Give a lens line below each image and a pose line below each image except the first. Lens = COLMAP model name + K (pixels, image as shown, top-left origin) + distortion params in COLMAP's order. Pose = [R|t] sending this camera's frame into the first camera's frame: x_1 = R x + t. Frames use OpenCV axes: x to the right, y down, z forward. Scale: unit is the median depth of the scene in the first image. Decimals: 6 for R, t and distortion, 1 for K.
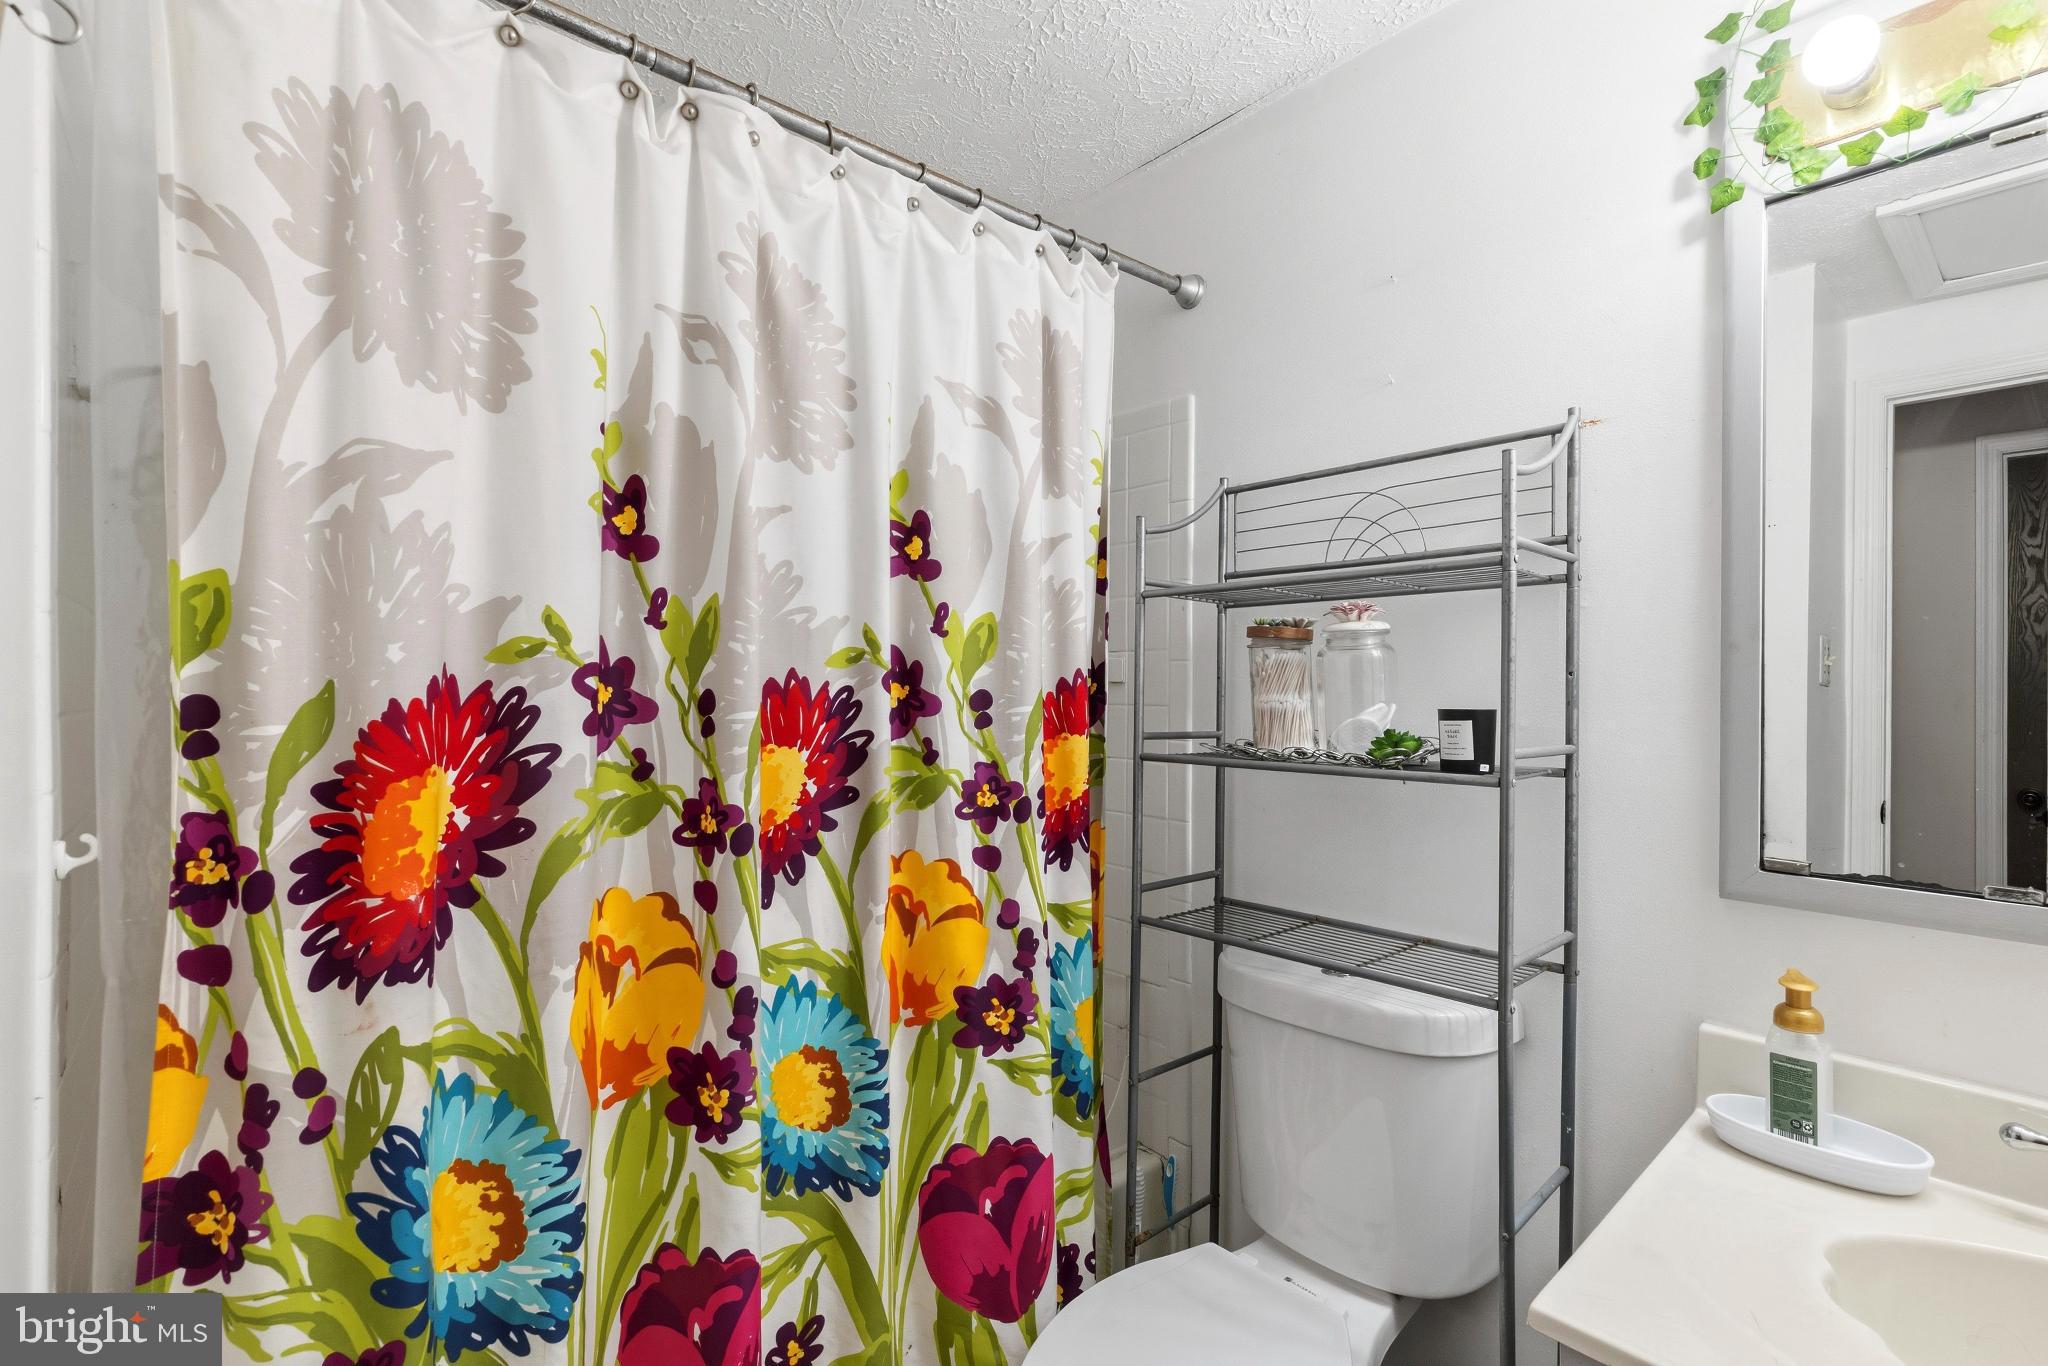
lens RADIAL K [[917.5, 0, 1027.1], [0, 917.5, 698.4], [0, 0, 1]] dist [0.000594, 0.000571]
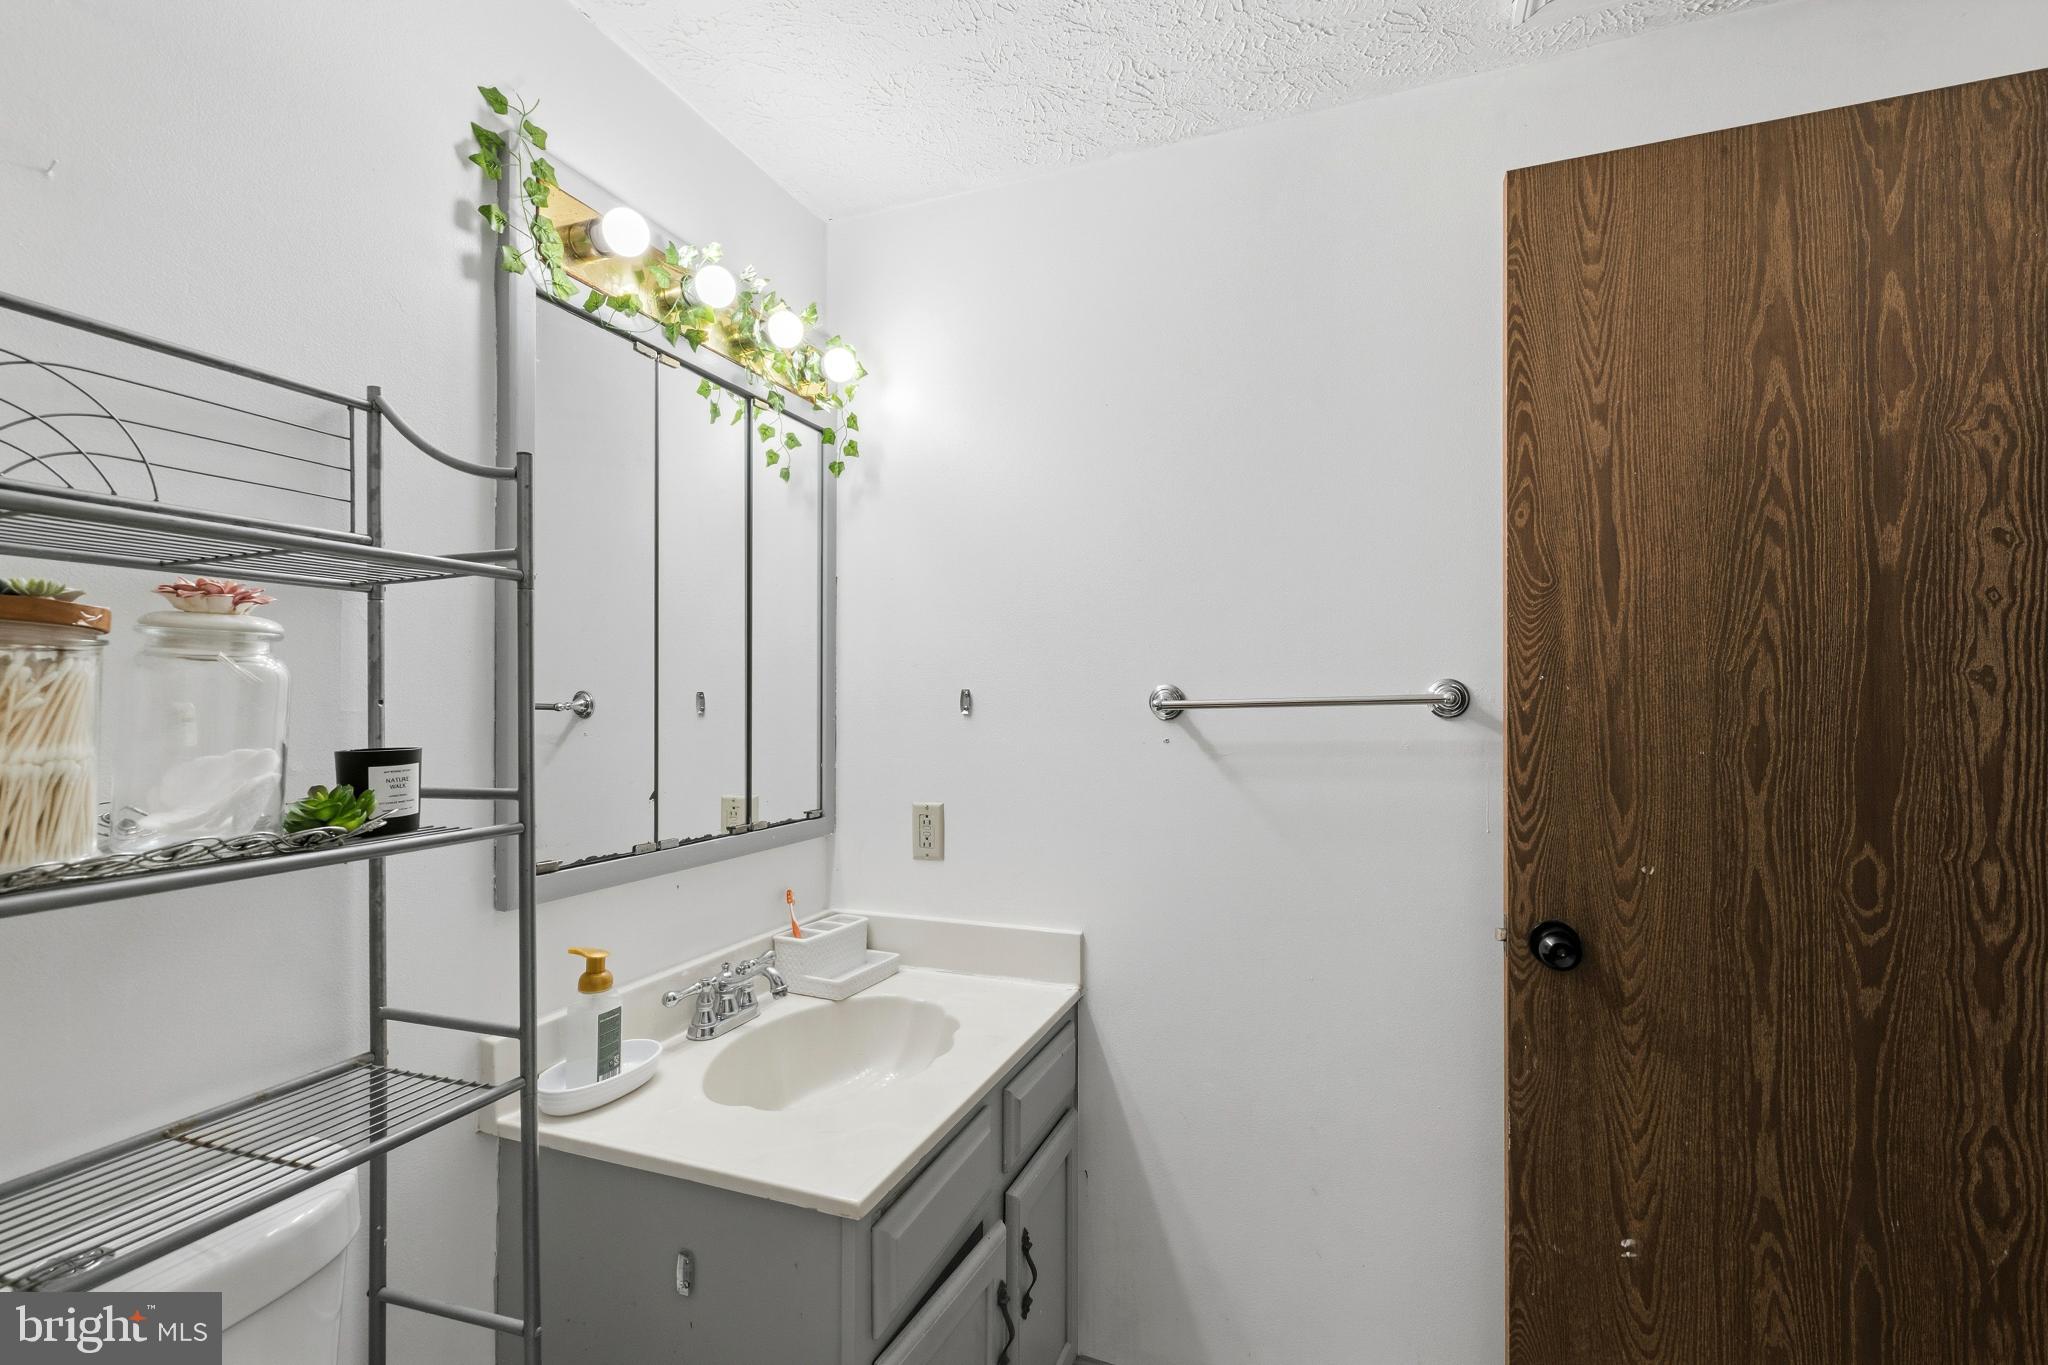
lens RADIAL K [[917.5, 0, 1027.1], [0, 917.5, 697.9], [0, 0, 1]] dist [0.000594, 0.000571]
pose [[-0.452560, -0.003913, 0.891726, -0.482268], [0.004529, 0.999967, 0.006687, -0.036684], [-0.891723, 0.007065, -0.452527, 0.949492]]
